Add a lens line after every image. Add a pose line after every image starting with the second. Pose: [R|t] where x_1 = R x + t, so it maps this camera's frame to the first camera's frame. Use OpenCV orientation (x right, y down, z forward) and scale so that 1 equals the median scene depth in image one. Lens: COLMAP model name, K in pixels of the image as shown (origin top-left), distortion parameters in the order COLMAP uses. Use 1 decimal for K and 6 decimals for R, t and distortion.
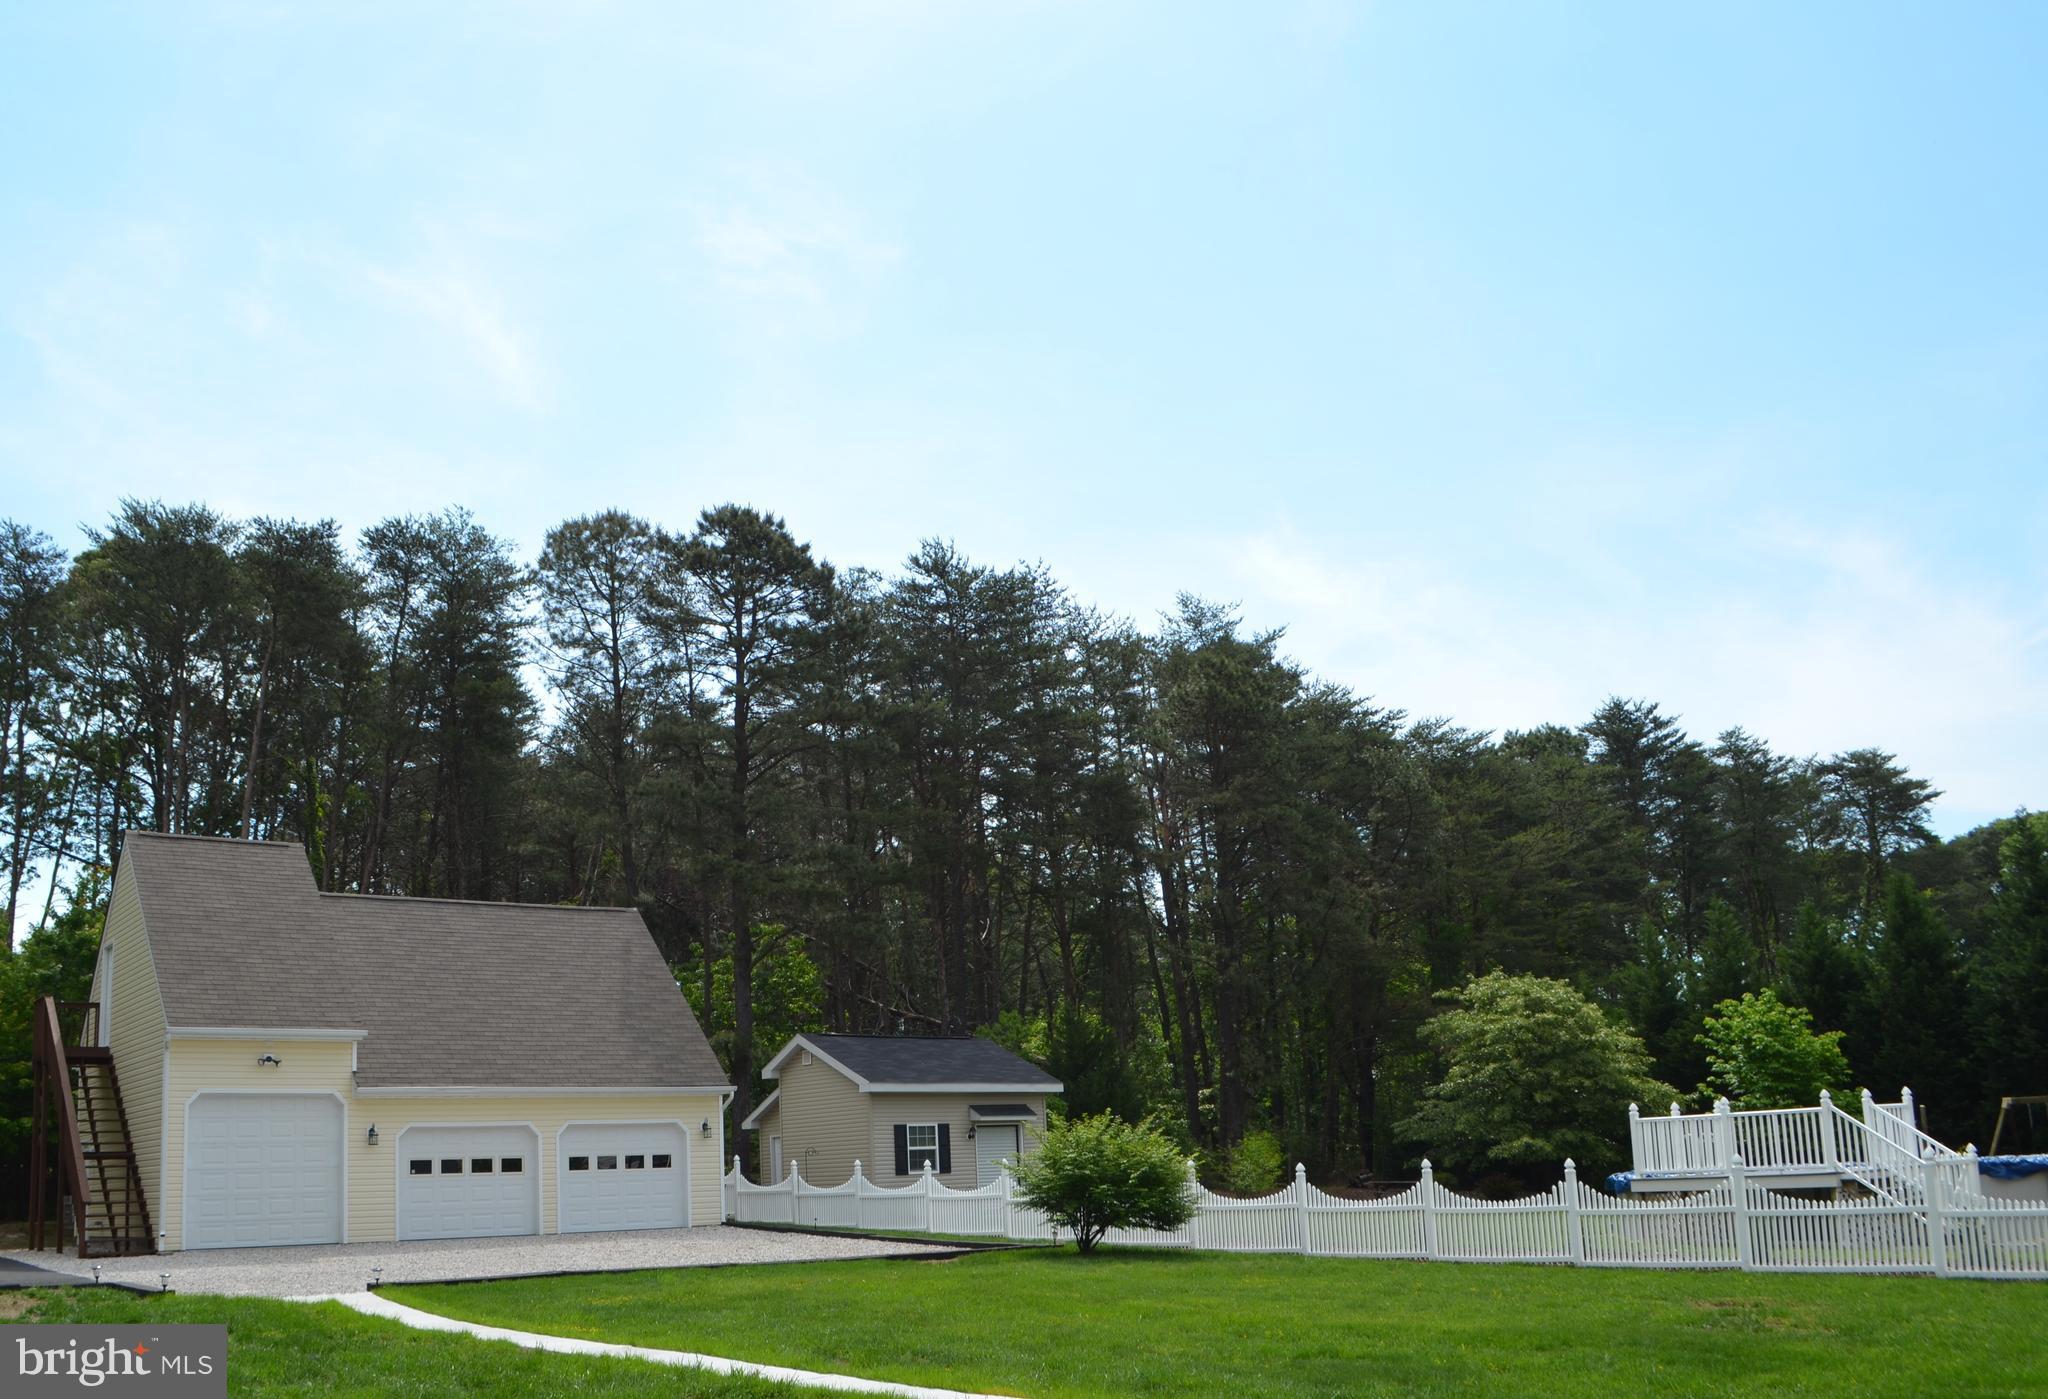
lens RADIAL K [[2080.9, 0, 1025.0], [0, 2080.9, 701.6], [0, 0, 1]] dist [-0.049650, 0.000000]
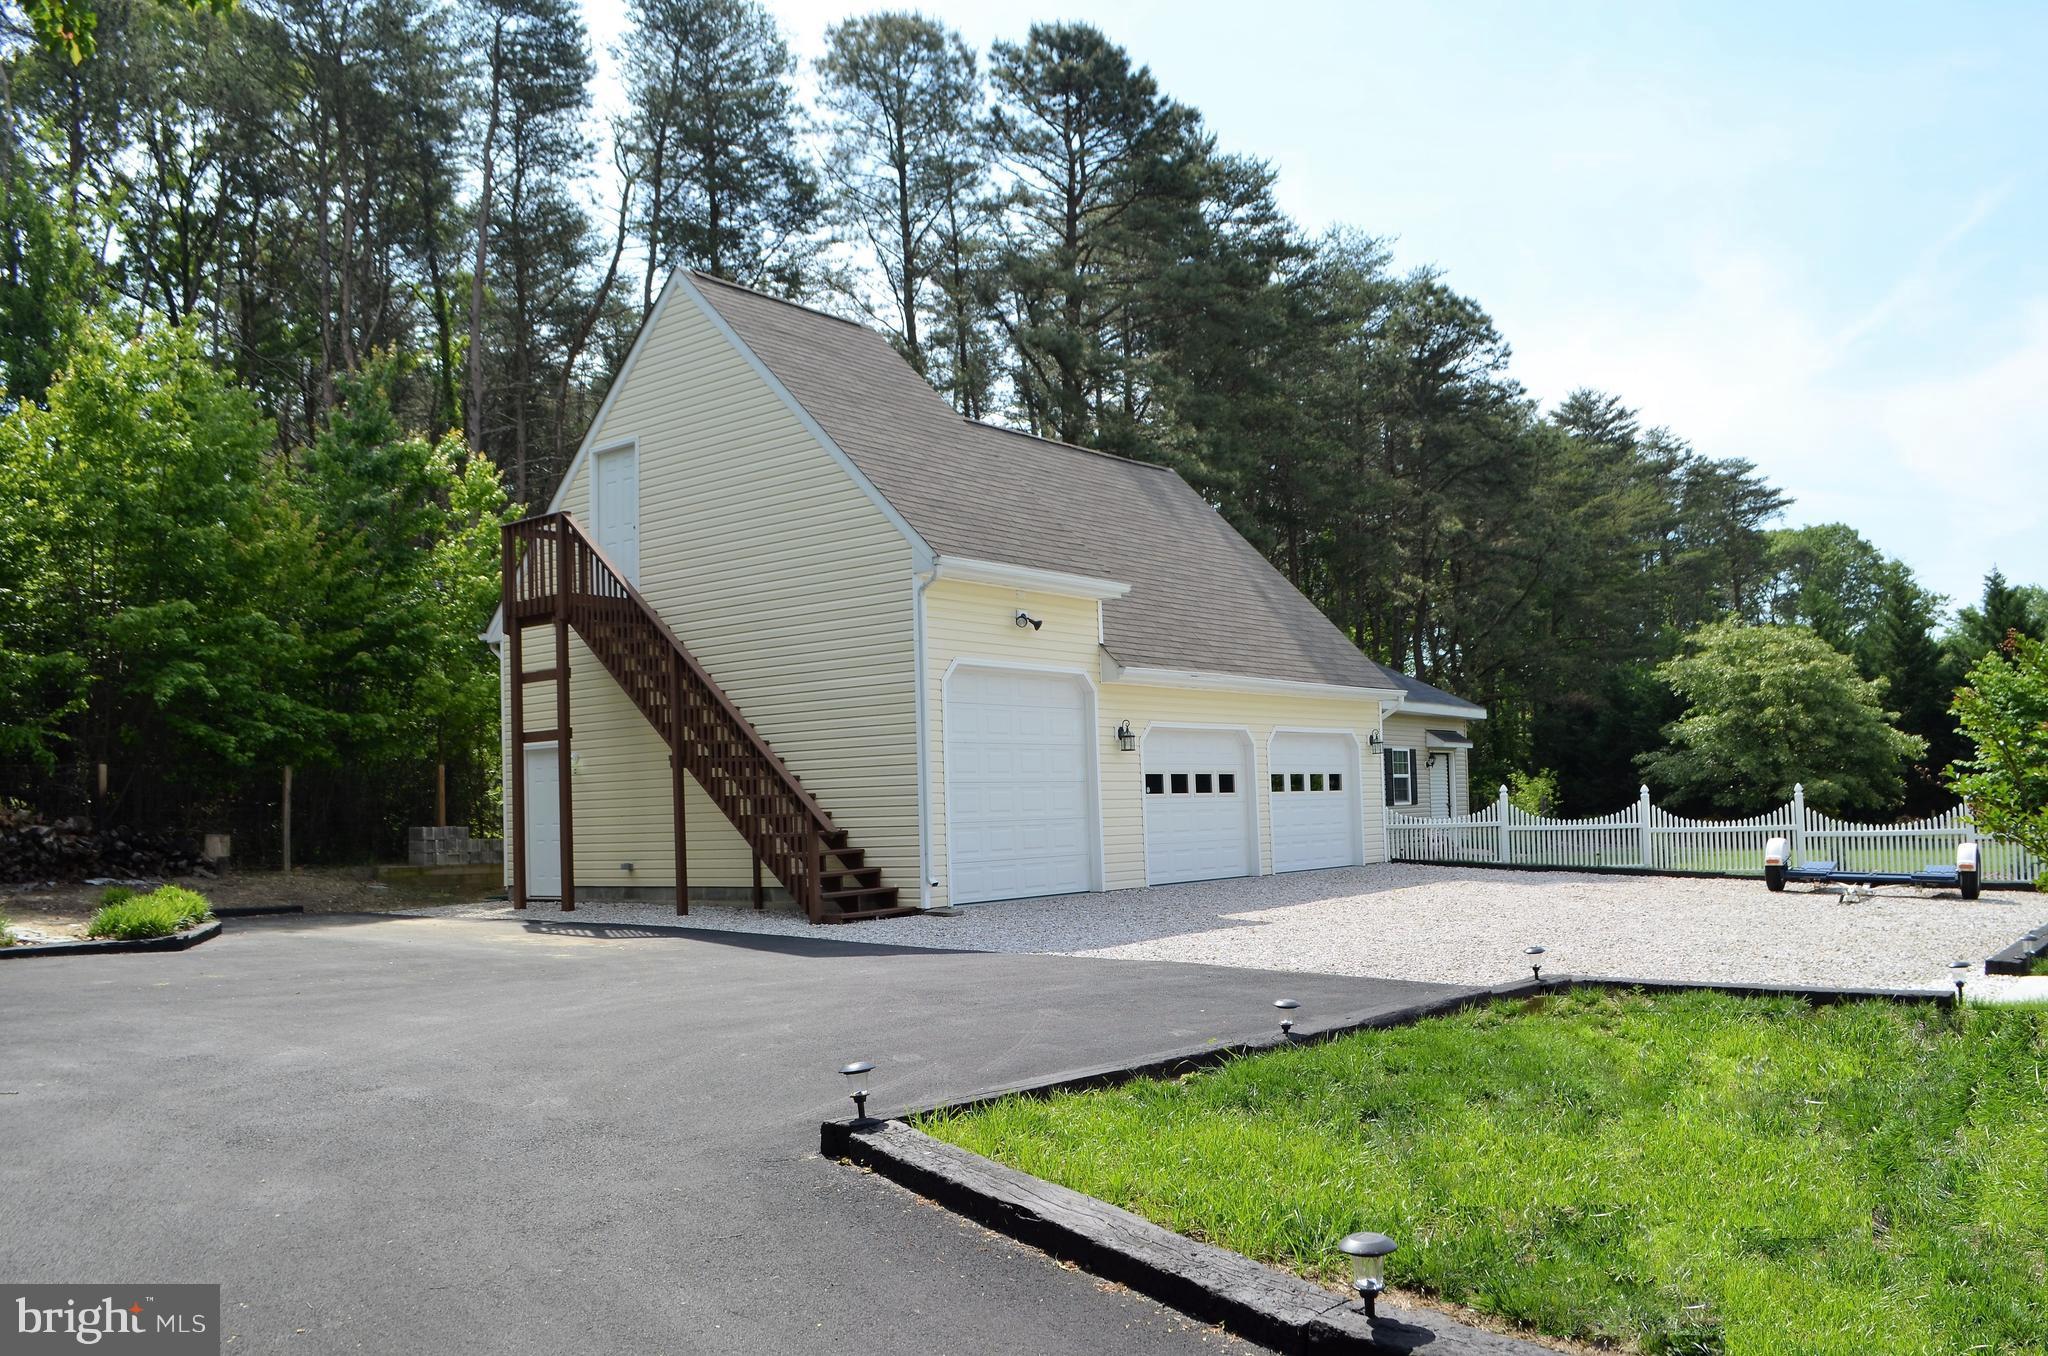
lens RADIAL K [[1698.6, 0, 1022.5], [0, 1698.6, 678.8], [0, 0, 1]] dist [-0.056451, -0.002137]
pose [[0.957961, 0.038951, 0.284241, -0.402295], [-0.079100, 0.988199, 0.131169, 0.094121], [-0.275778, -0.148138, 0.949738, 0.374332]]
